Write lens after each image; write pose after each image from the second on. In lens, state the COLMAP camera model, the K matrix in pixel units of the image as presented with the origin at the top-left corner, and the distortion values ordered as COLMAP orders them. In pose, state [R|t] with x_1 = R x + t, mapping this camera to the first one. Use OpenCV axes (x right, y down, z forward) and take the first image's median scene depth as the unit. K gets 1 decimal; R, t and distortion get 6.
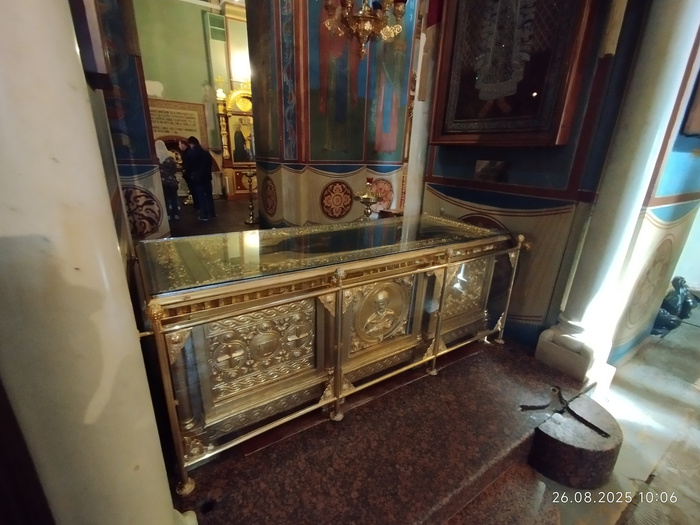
lens RADIAL K [[333.3, 0, 350.0], [0, 333.3, 264.7], [0, 0, 1]] dist [0.001283, -0.000162]
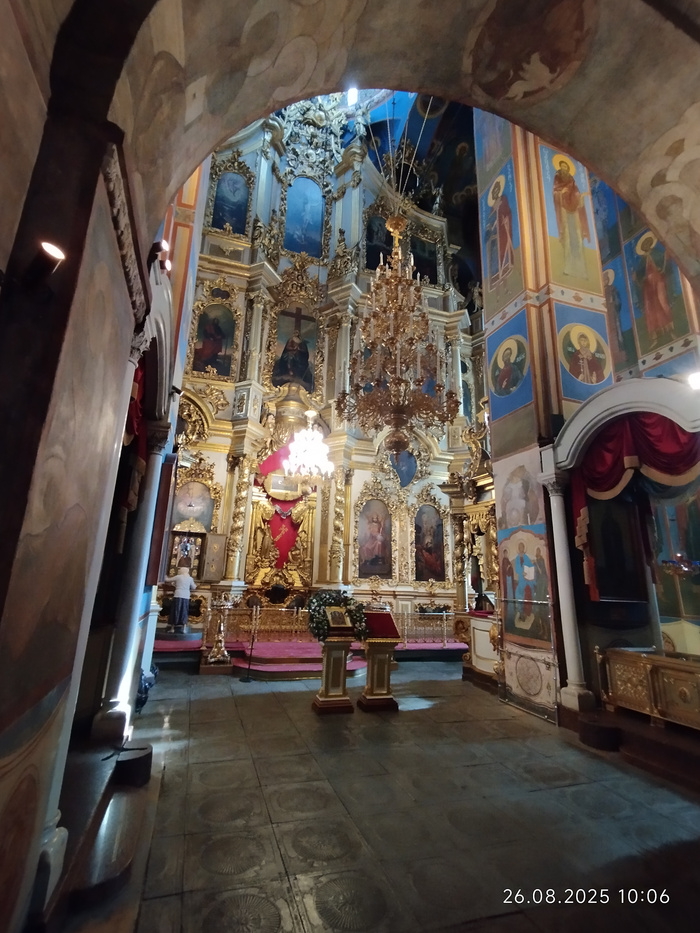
lens RADIAL K [[444.2, 0, 342.3], [0, 444.2, 466.6], [0, 0, 1]] dist [0.001283, -0.000162]
pose [[0.273800, 0.236254, 0.932318, -1.336225], [0.300036, 0.900005, -0.316179, 0.168683], [-0.913790, 0.366299, 0.175537, -0.837474]]
